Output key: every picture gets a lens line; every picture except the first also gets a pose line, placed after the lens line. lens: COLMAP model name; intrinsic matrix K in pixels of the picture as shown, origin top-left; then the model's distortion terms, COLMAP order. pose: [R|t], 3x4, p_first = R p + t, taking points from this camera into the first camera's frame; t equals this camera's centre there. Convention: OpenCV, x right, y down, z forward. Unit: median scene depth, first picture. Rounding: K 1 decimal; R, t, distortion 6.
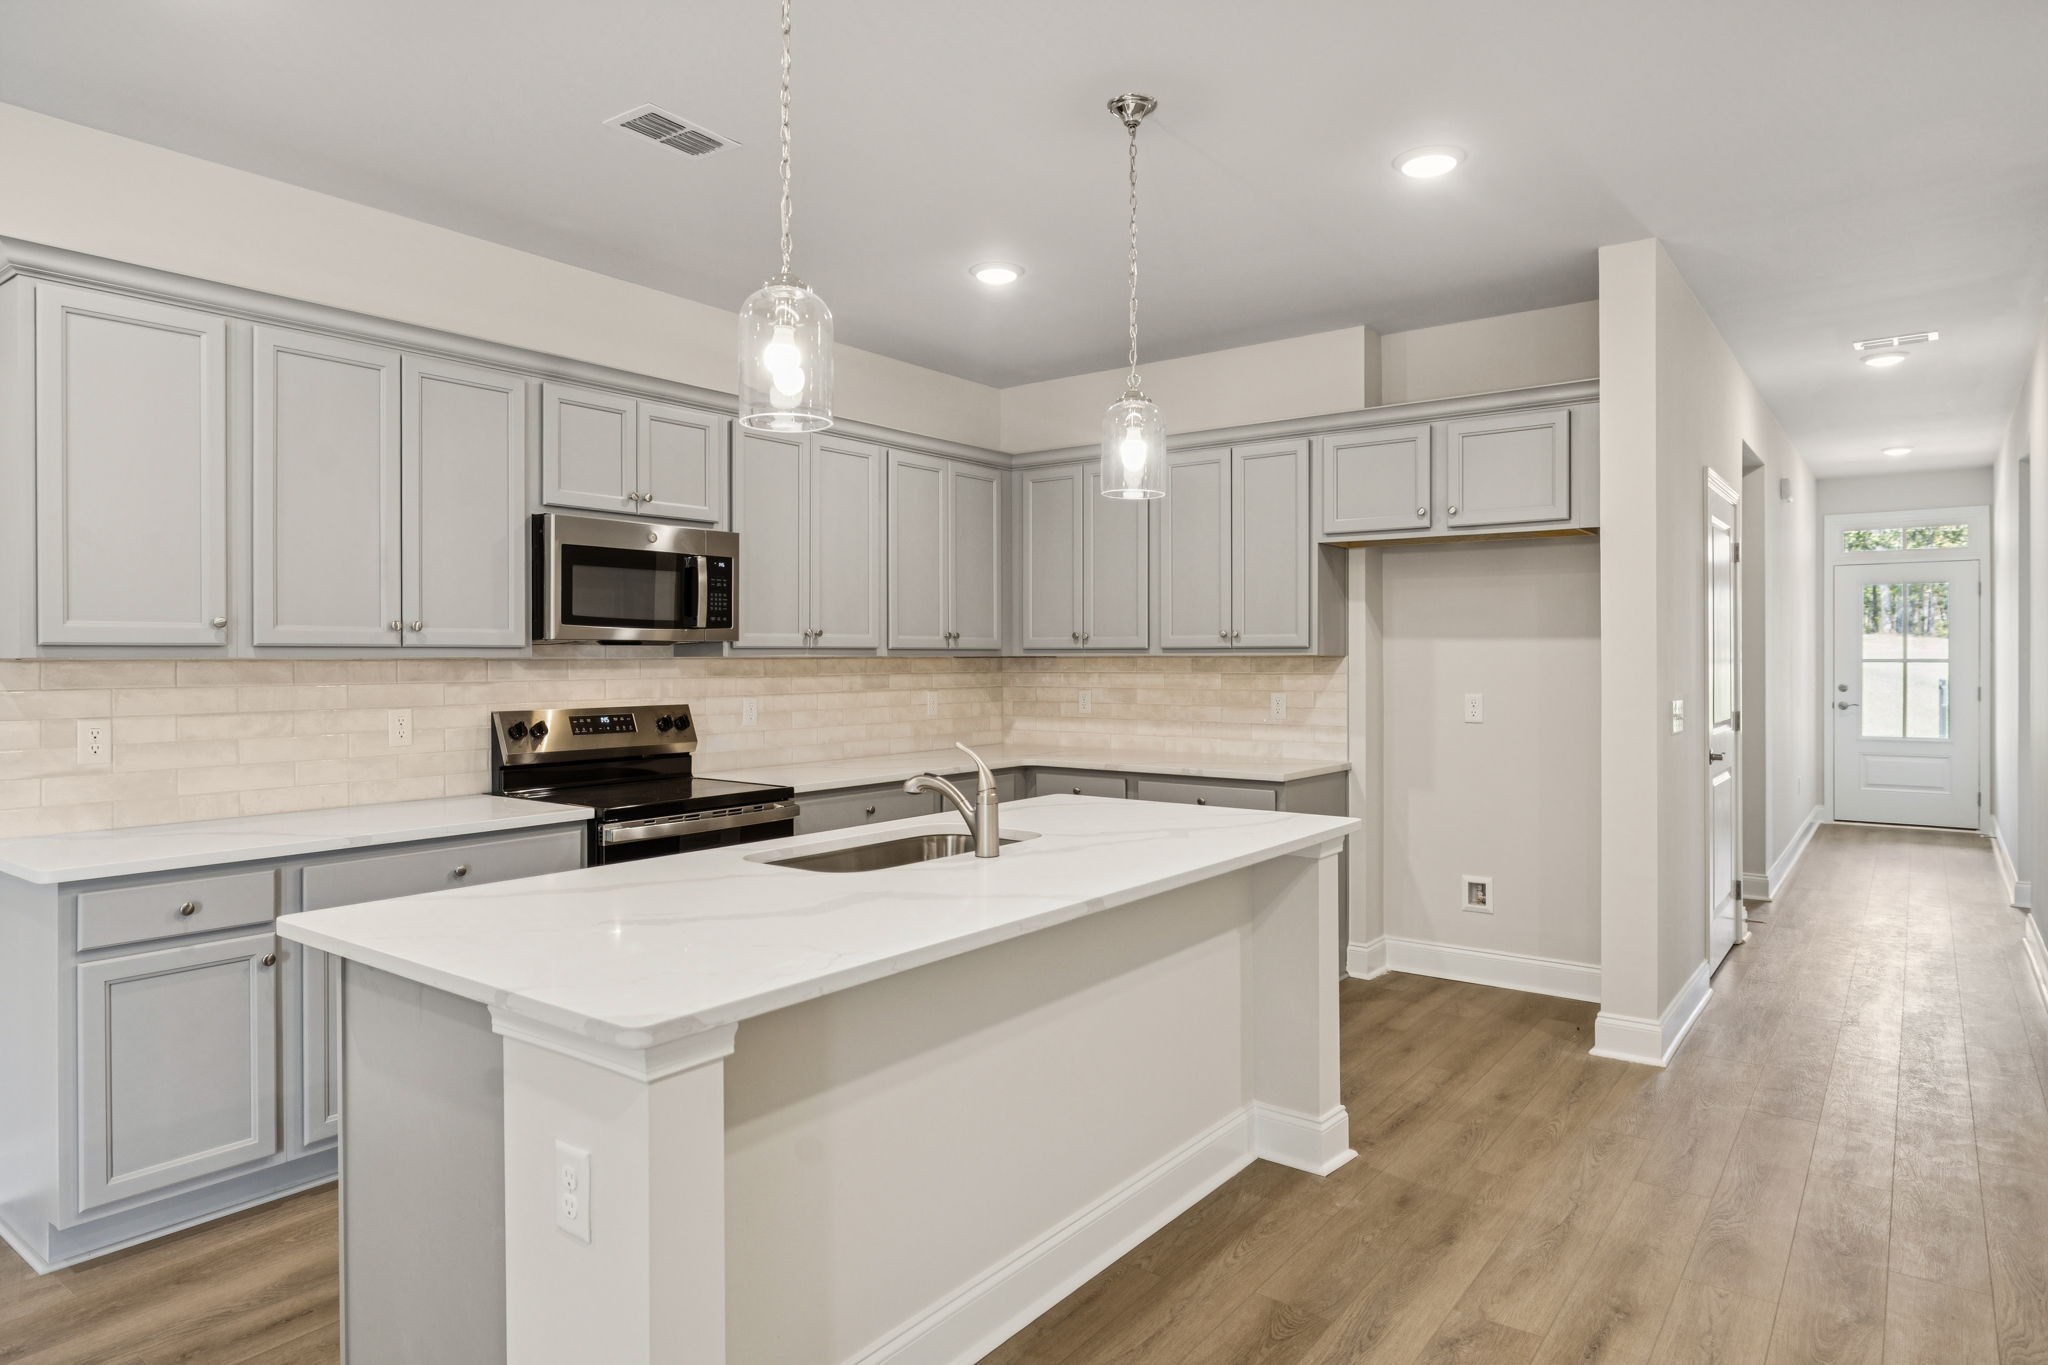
lens RADIAL K [[1200.4, 0, 1026.0], [0, 1200.4, 655.7], [0, 0, 1]] dist [-0.006394, -0.000987]
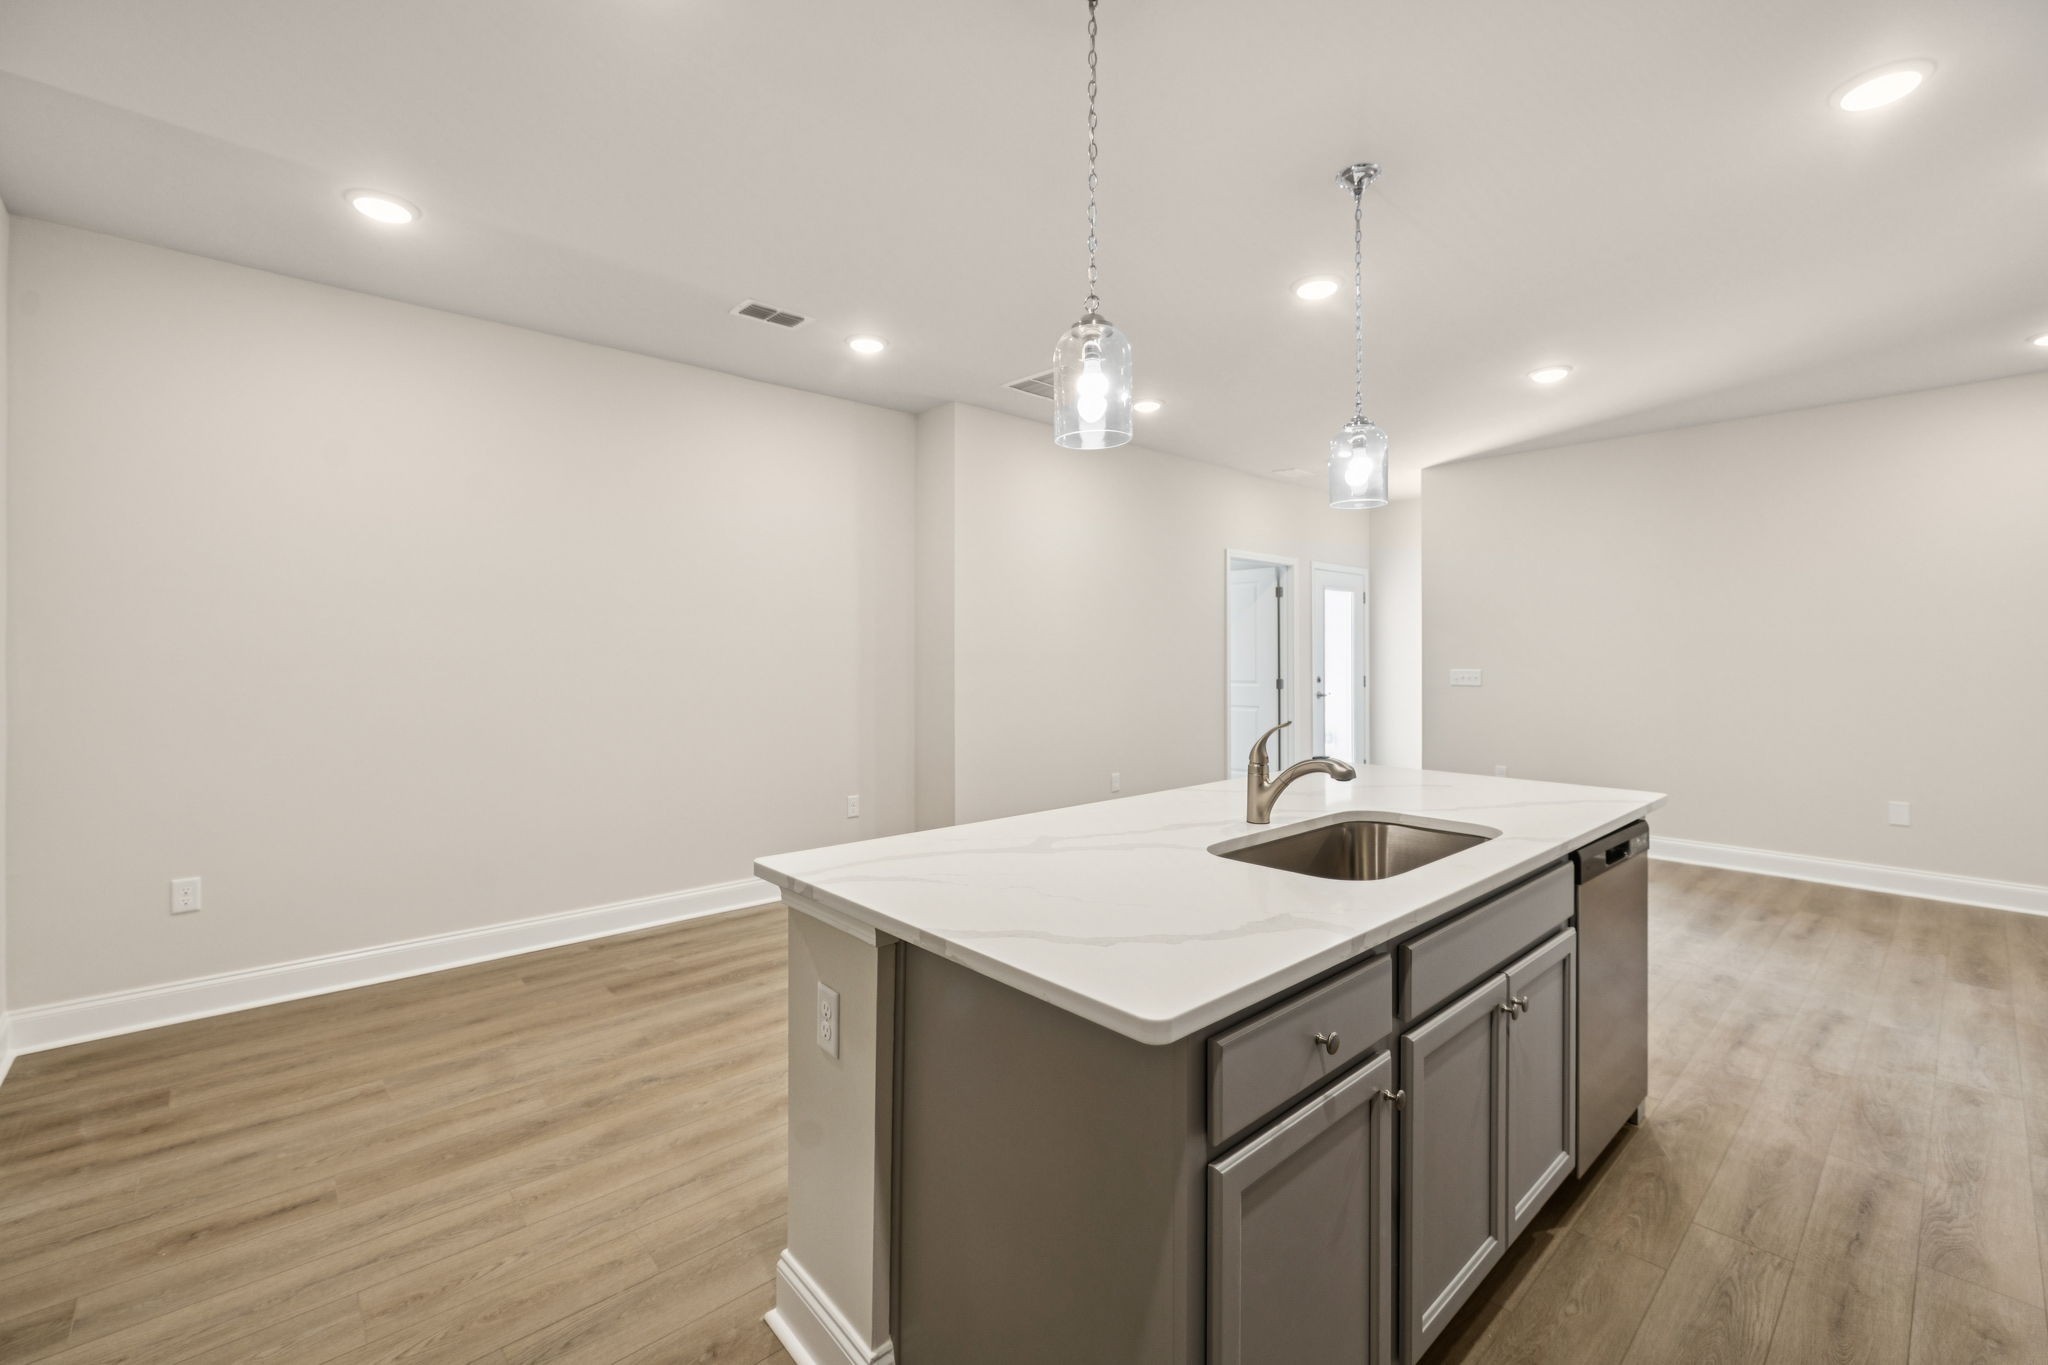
lens RADIAL K [[860.9, 0, 1021.4], [0, 860.9, 663.5], [0, 0, 1]] dist [-0.001363, 0.000206]
pose [[-0.981996, -0.000010, 0.188900, 0.017867], [0.001582, 0.999964, 0.008279, 0.010553], [-0.188894, 0.008429, -0.981961, 1.083466]]
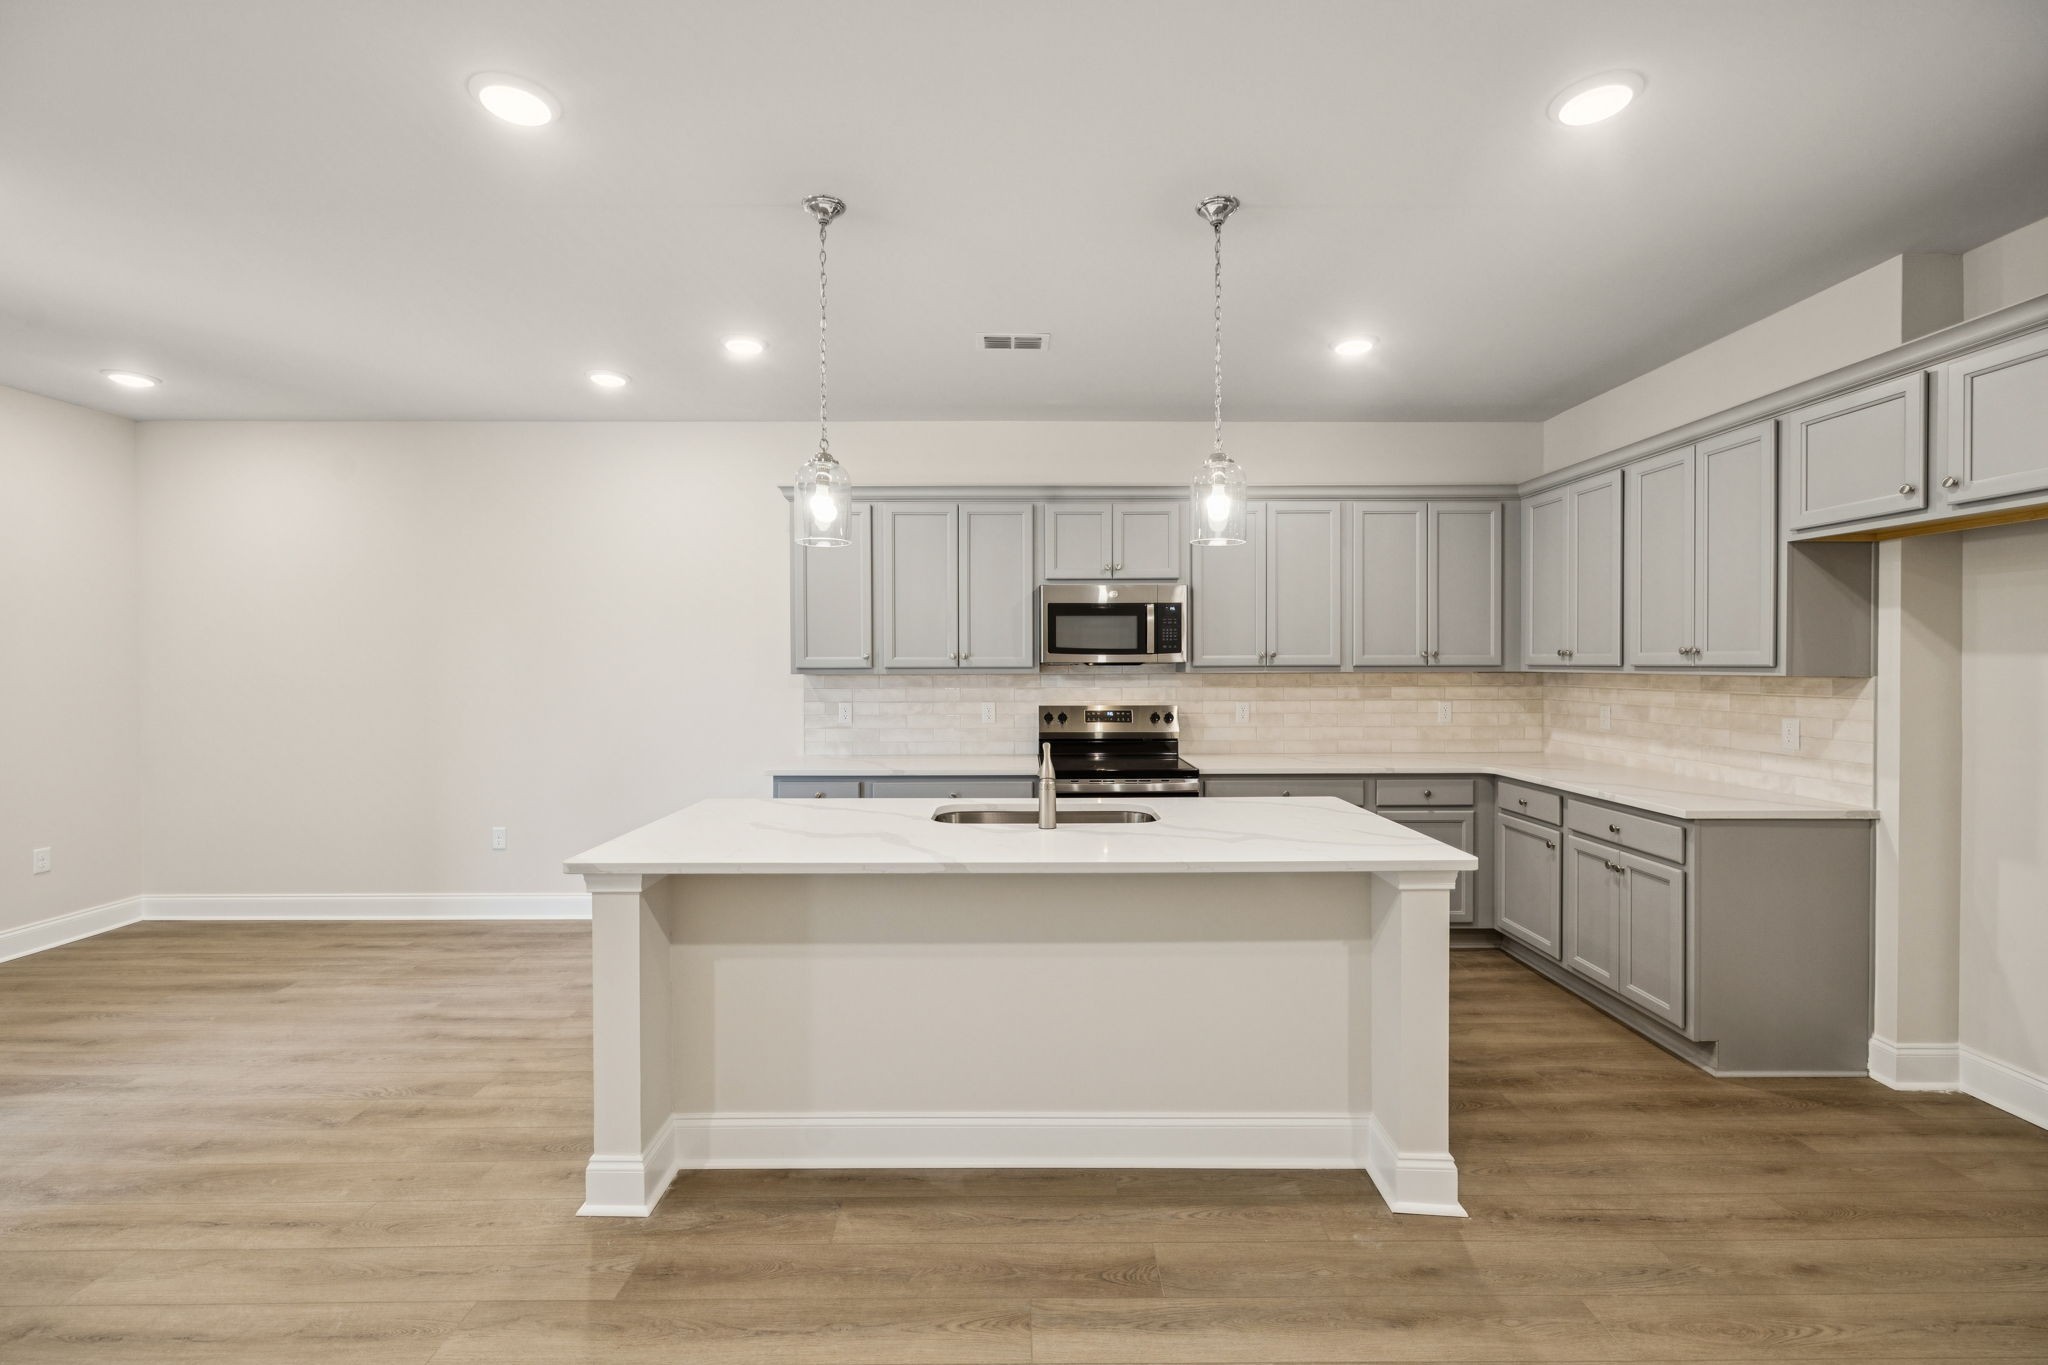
lens RADIAL K [[860.9, 0, 1021.4], [0, 860.9, 663.5], [0, 0, 1]] dist [-0.001363, 0.000206]
pose [[0.606306, -0.000004, -0.795232, 0.438784], [0.002256, 0.999996, 0.001715, -0.012310], [0.795228, -0.002834, 0.606303, 0.232507]]
